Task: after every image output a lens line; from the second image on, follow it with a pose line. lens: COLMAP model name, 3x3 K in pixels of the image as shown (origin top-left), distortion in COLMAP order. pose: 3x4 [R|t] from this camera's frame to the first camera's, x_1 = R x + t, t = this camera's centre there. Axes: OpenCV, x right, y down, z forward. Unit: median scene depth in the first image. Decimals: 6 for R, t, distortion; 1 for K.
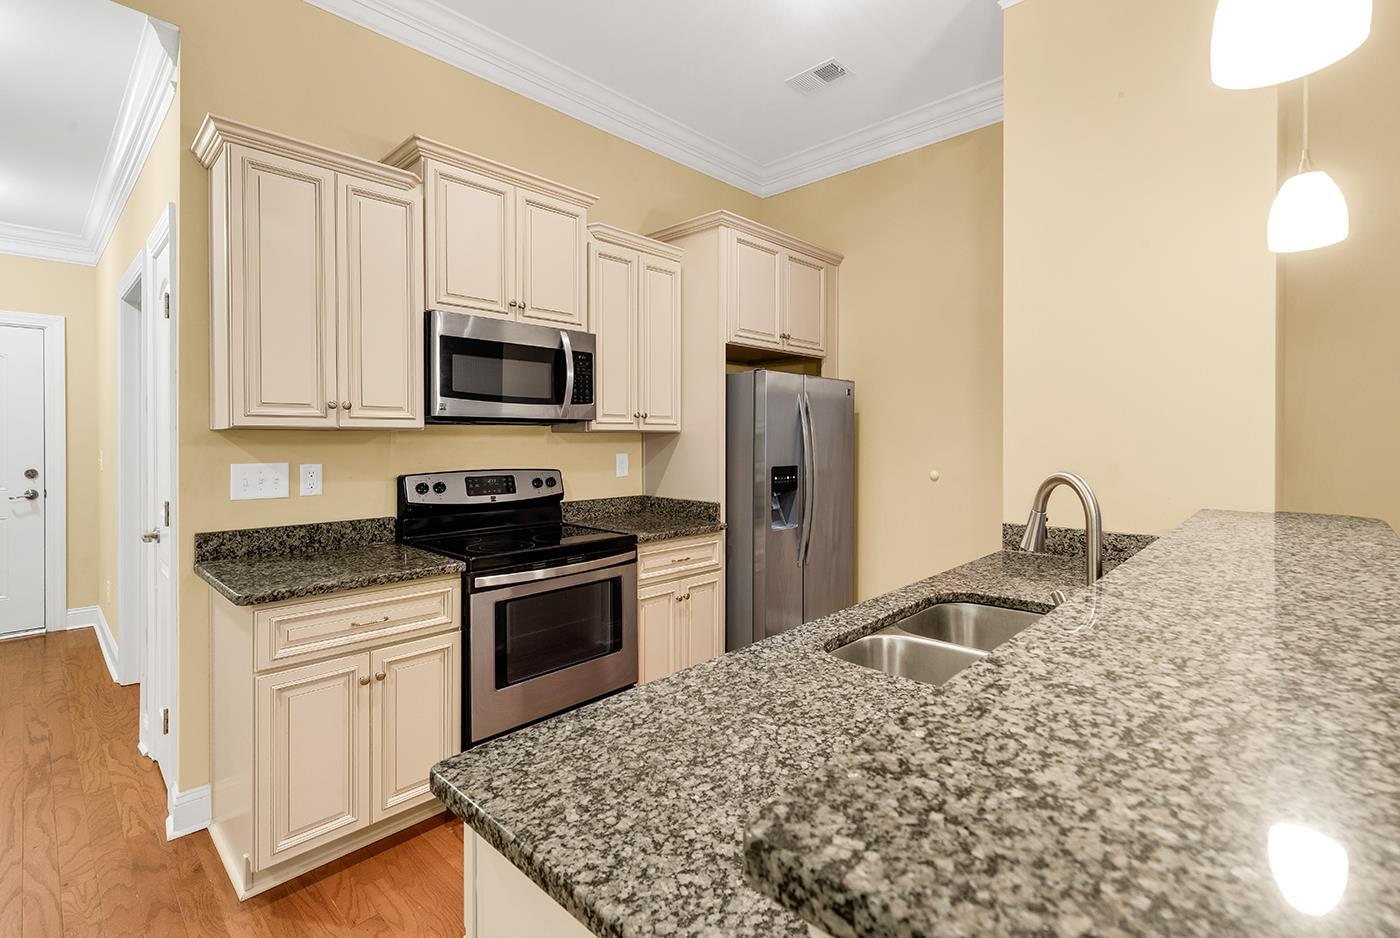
lens RADIAL K [[633.2, 0, 701.9], [0, 633.2, 462.4], [0, 0, 1]] dist [0.003890, 0.000663]
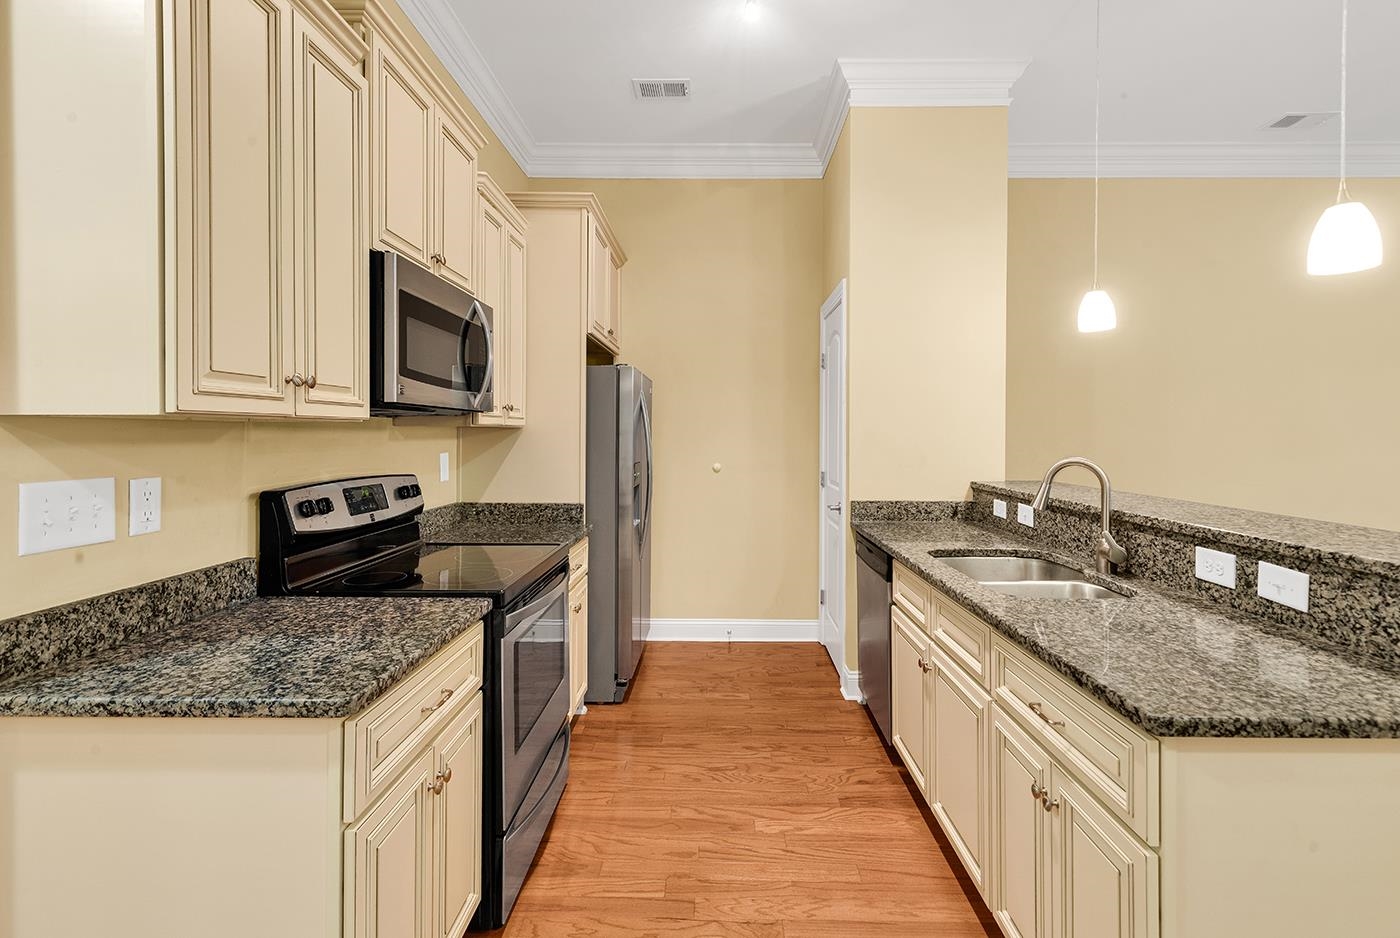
lens RADIAL K [[641.2, 0, 707.2], [0, 641.2, 450.6], [0, 0, 1]] dist [0.003359, 0.000919]
pose [[0.736873, -0.013890, 0.675889, -0.594132], [0.021716, 0.999759, -0.003129, -0.009028], [-0.675683, 0.016983, 0.736997, 0.218624]]
